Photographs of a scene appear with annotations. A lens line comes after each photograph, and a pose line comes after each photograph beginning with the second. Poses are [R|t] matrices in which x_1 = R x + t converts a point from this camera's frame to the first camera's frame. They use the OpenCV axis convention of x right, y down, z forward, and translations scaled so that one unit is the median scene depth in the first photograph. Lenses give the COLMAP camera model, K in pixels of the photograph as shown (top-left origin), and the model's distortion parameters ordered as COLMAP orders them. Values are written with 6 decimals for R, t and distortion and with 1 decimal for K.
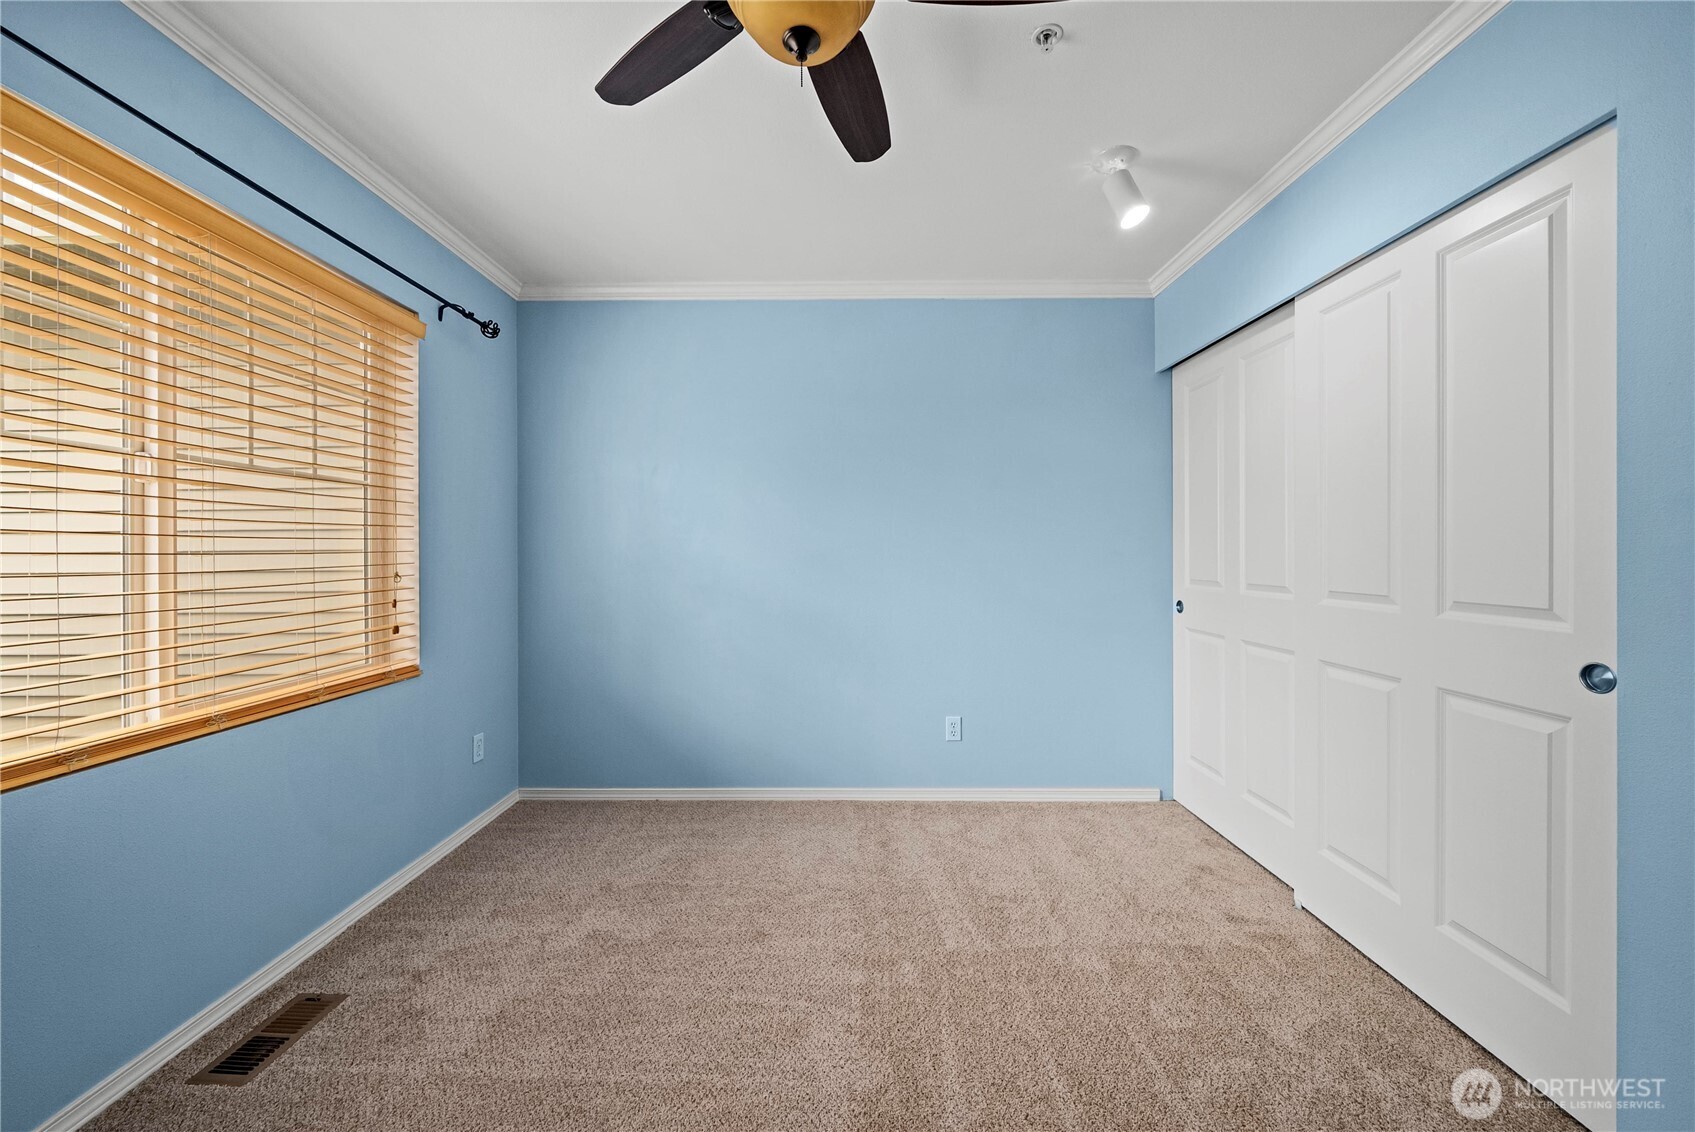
lens RADIAL K [[633.8, 0, 851.2], [0, 633.8, 561.3], [0, 0, 1]] dist [-0.001914, -0.000292]
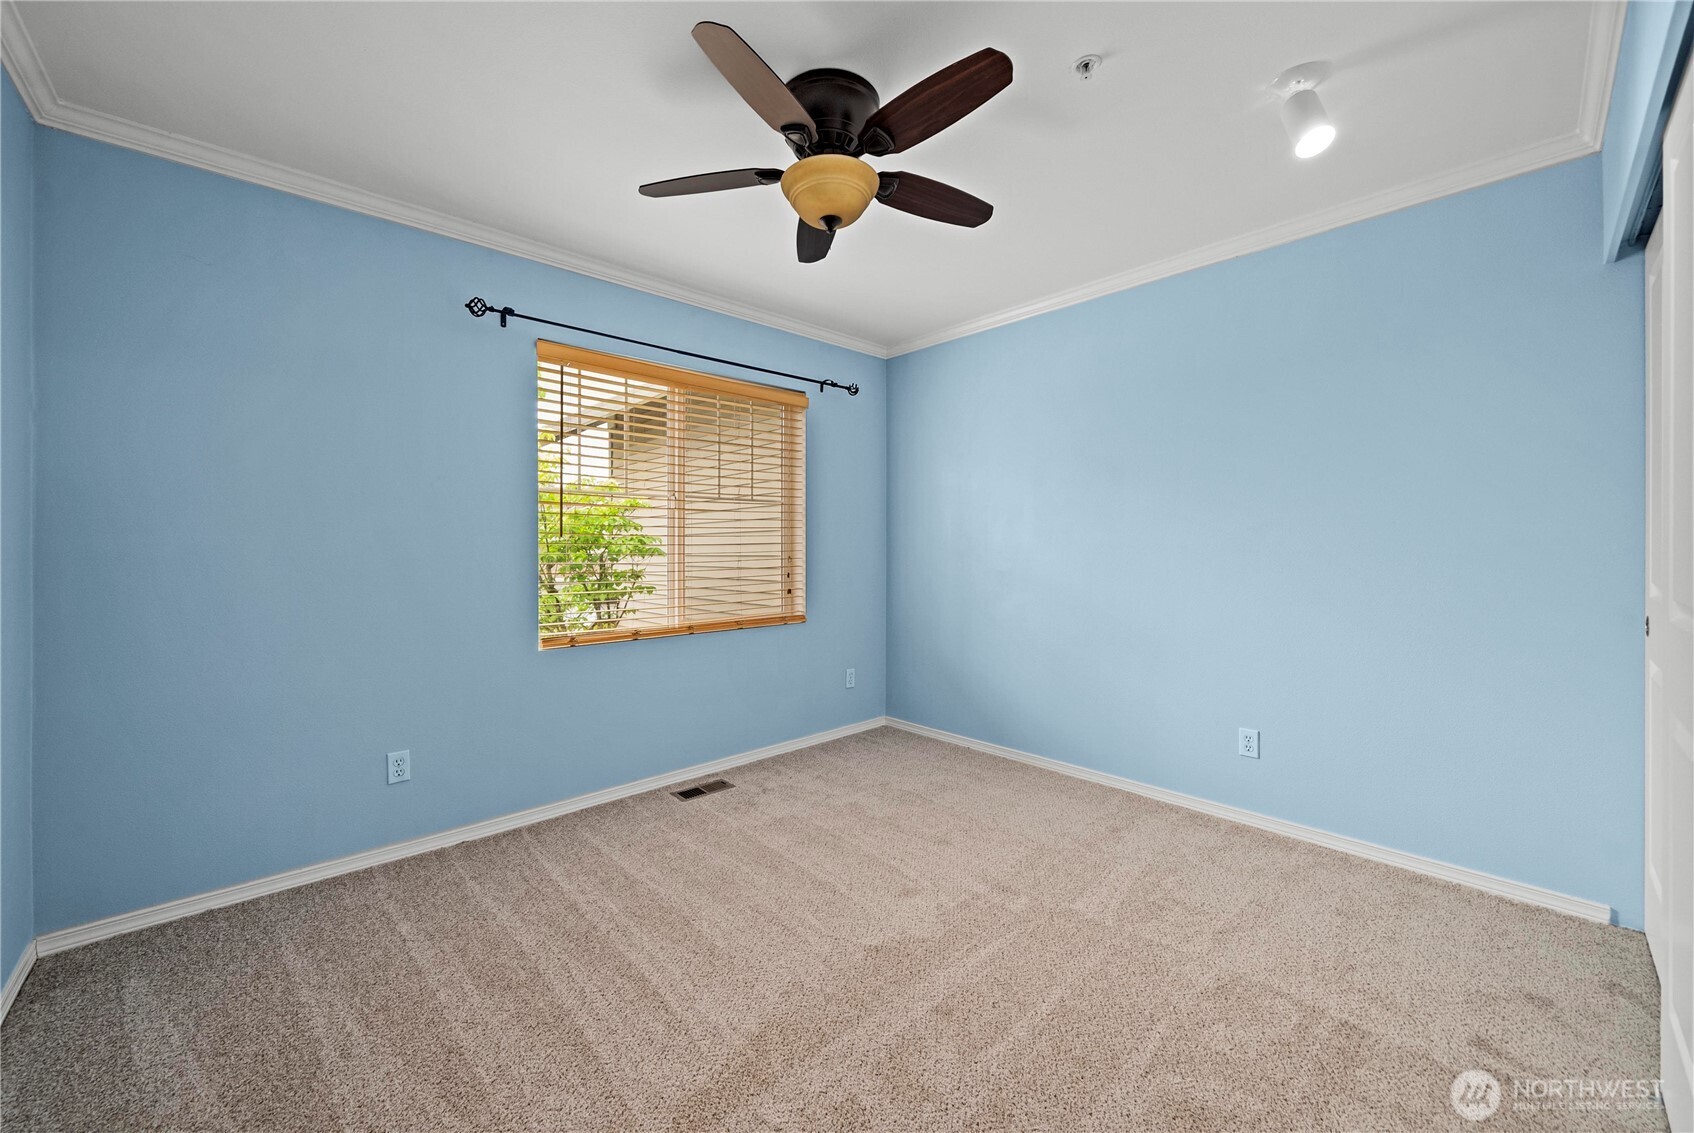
lens RADIAL K [[668.3, 0, 838.0], [0, 668.3, 555.7], [0, 0, 1]] dist [-0.002324, -0.000351]
pose [[0.671848, 0.011317, -0.740602, 0.592366], [-0.009656, 0.999932, 0.006520, 0.005759], [0.740626, 0.002771, 0.671912, -0.054193]]
